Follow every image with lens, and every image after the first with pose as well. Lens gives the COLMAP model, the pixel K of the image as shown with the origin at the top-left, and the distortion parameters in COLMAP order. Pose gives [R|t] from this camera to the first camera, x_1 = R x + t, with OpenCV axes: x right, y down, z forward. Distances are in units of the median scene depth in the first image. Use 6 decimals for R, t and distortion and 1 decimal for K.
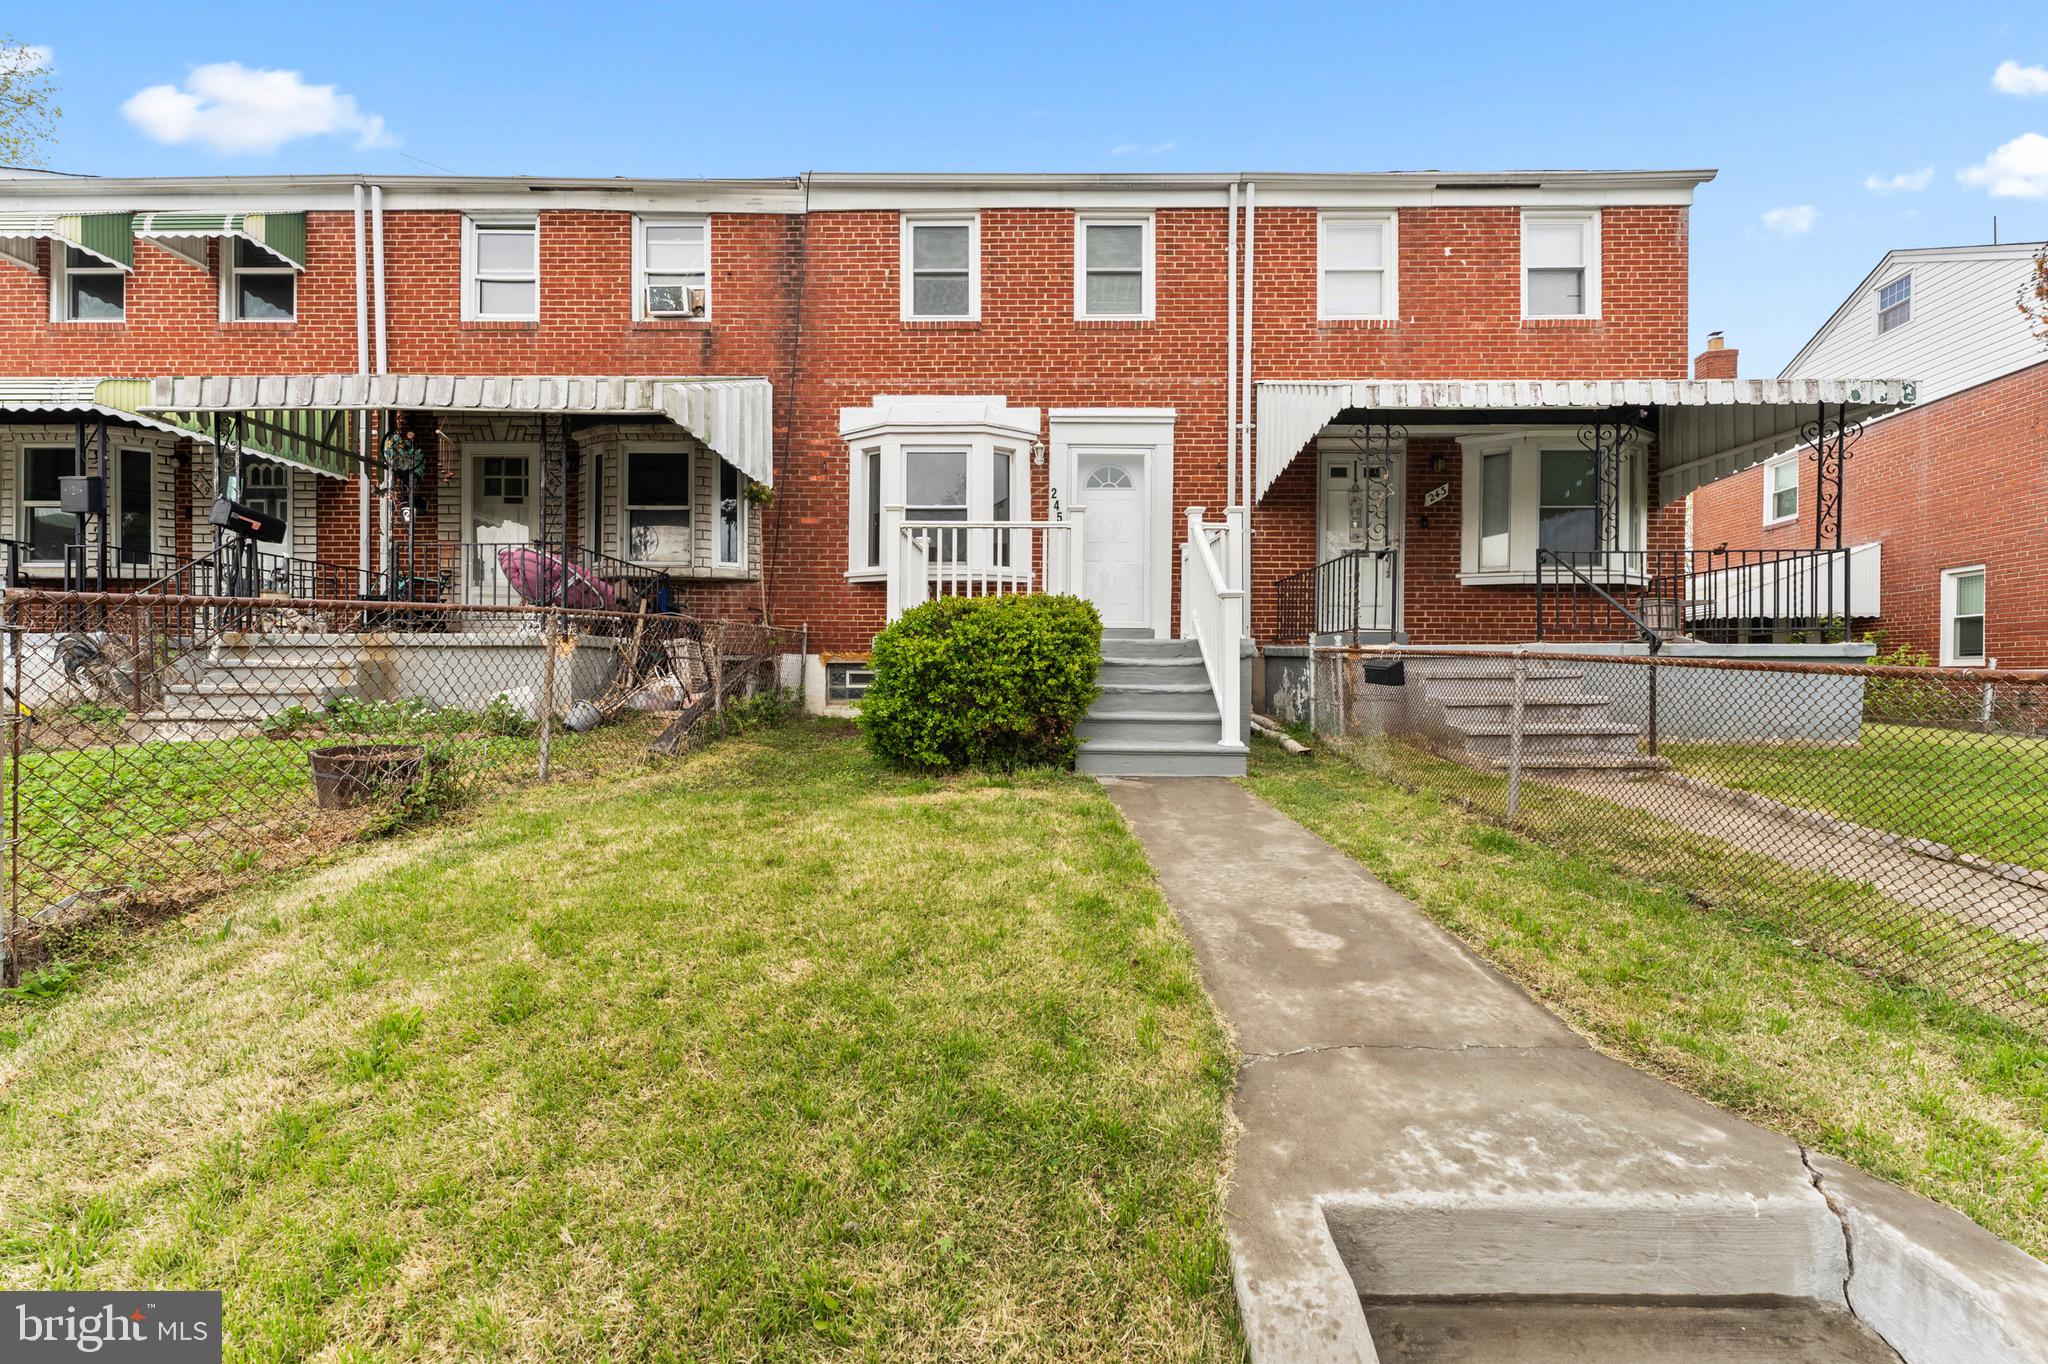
lens RADIAL K [[829.6, 0, 1018.2], [0, 829.6, 680.4], [0, 0, 1]] dist [0.001510, -0.000621]
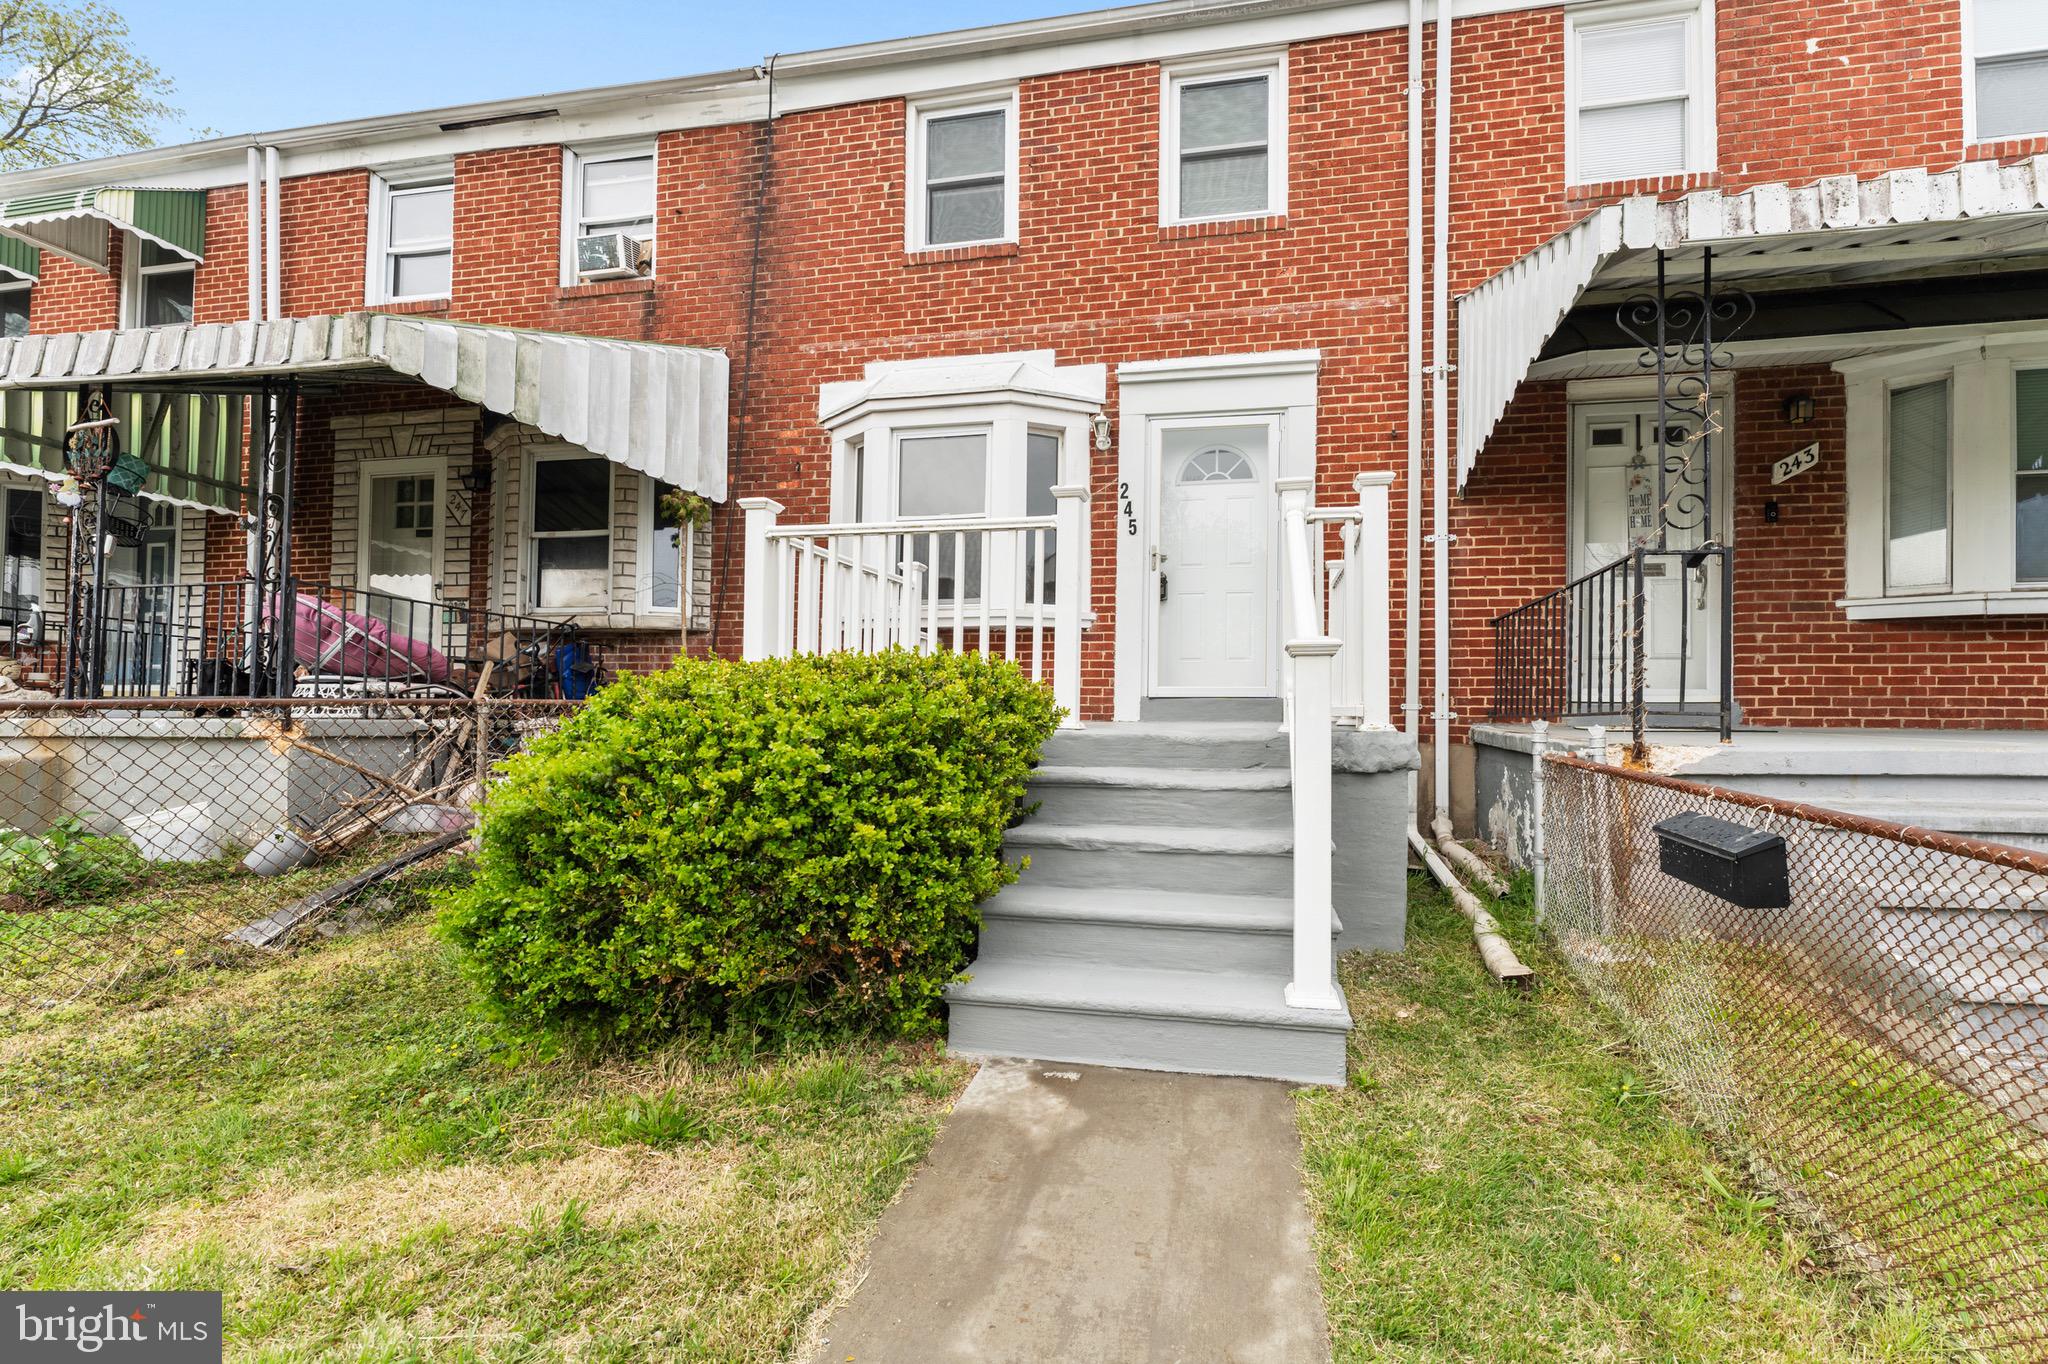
lens RADIAL K [[829.6, 0, 1092.3], [0, 829.6, 705.6], [0, 0, 1]] dist [0.001510, -0.000621]
pose [[0.979556, 0.001831, -0.201161, 0.151780], [-0.007098, 0.999650, -0.025467, -0.040313], [0.201044, 0.026374, 0.979227, 0.364498]]
